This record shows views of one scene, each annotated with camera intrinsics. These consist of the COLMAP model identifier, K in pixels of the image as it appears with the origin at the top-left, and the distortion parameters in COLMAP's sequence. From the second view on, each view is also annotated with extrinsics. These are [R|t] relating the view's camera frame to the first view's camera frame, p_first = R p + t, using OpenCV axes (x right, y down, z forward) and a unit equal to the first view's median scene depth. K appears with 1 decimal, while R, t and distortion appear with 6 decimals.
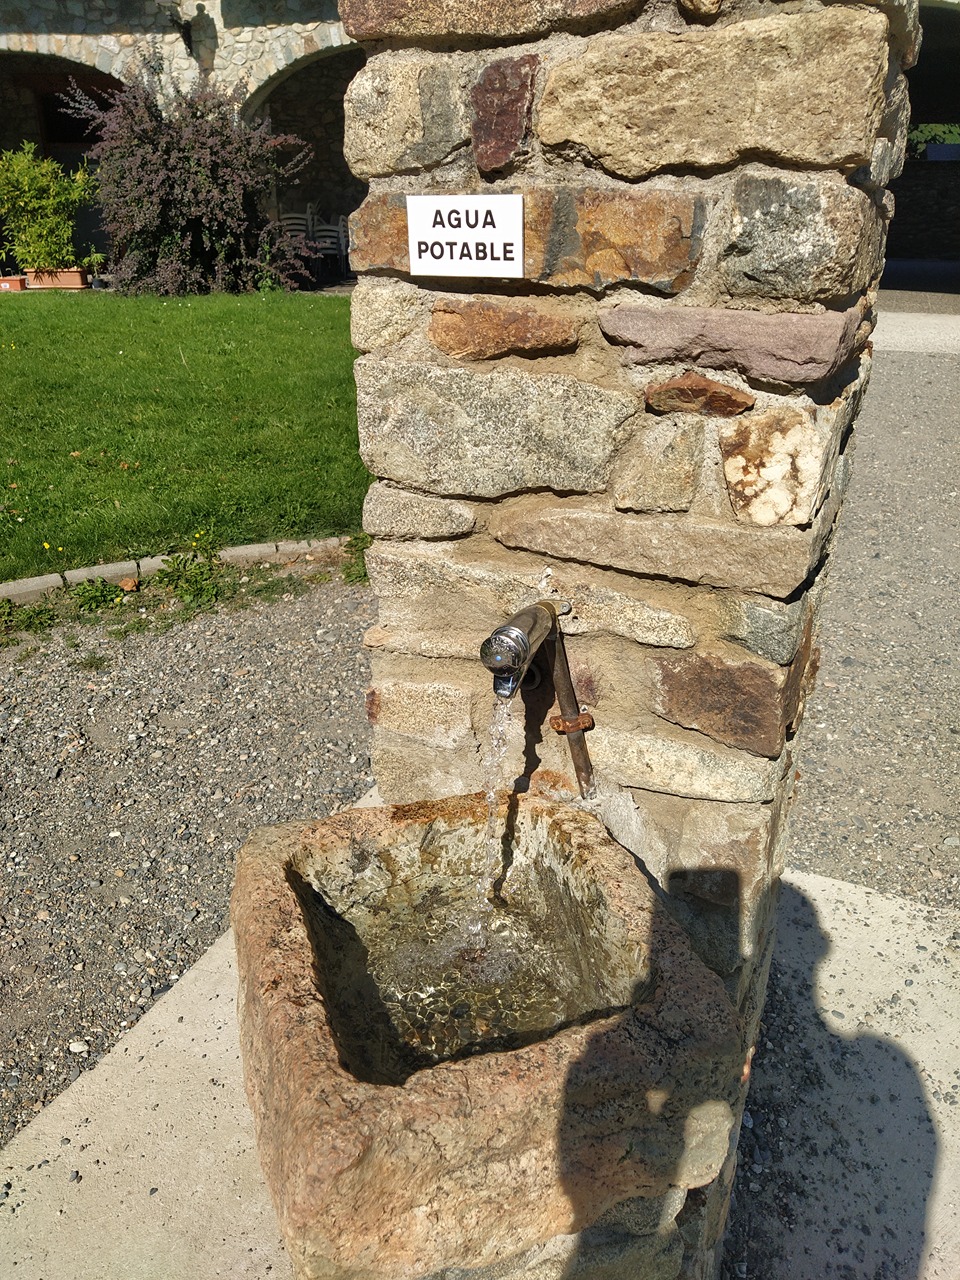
lens RADIAL K [[956.8, 0, 480.0], [0, 956.8, 640.0], [0, 0, 1]] dist [0.070596, -0.100196]
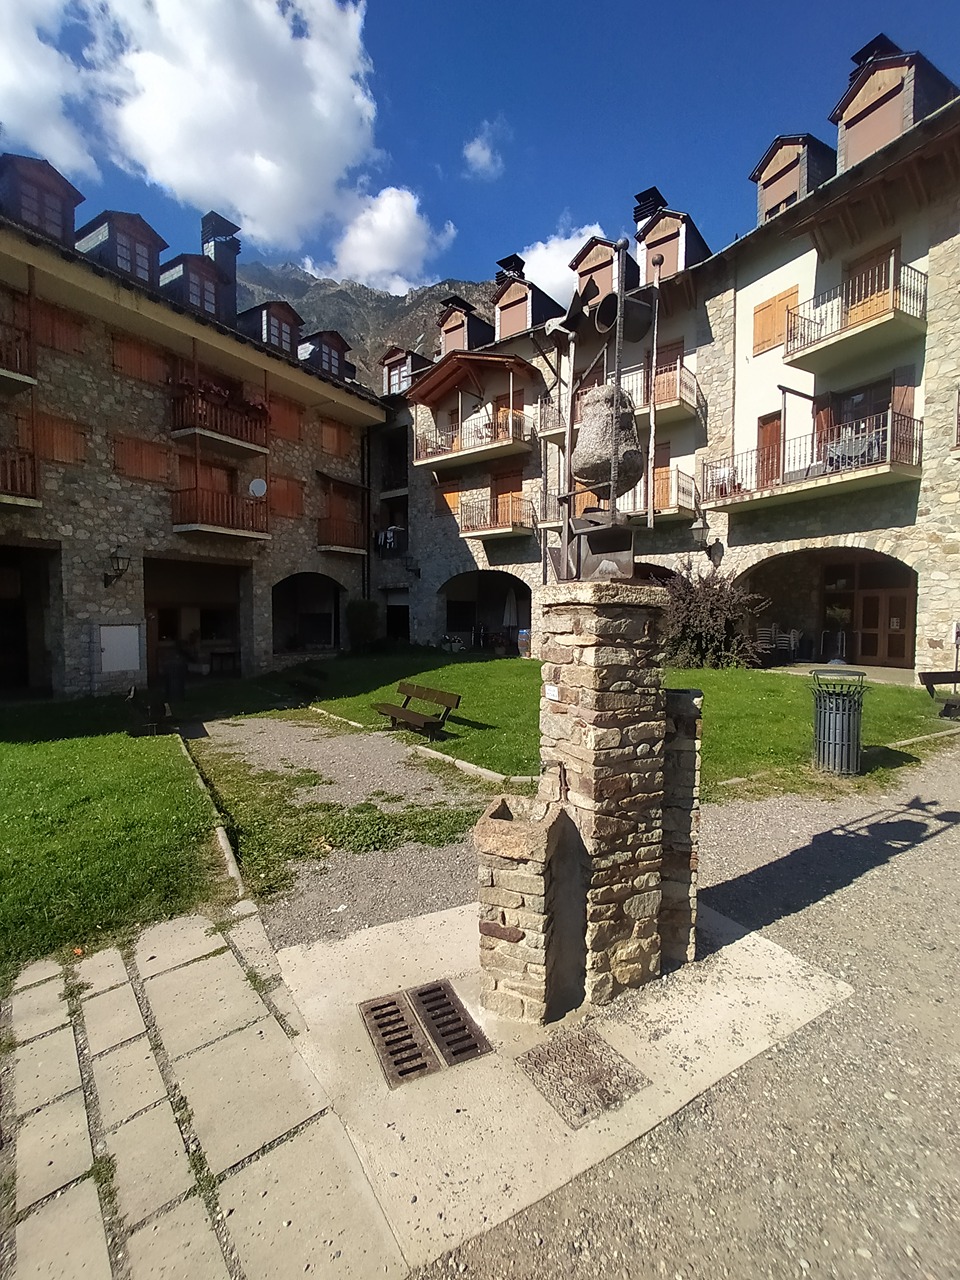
lens RADIAL K [[561.6, 0, 480.0], [0, 561.6, 640.0], [0, 0, 1]] dist [-0.000067, 0.000013]
pose [[0.771700, 0.017262, -0.635753, 0.093913], [-0.252088, 0.926054, -0.280849, 0.018040], [0.583893, 0.376997, 0.718987, -0.093900]]
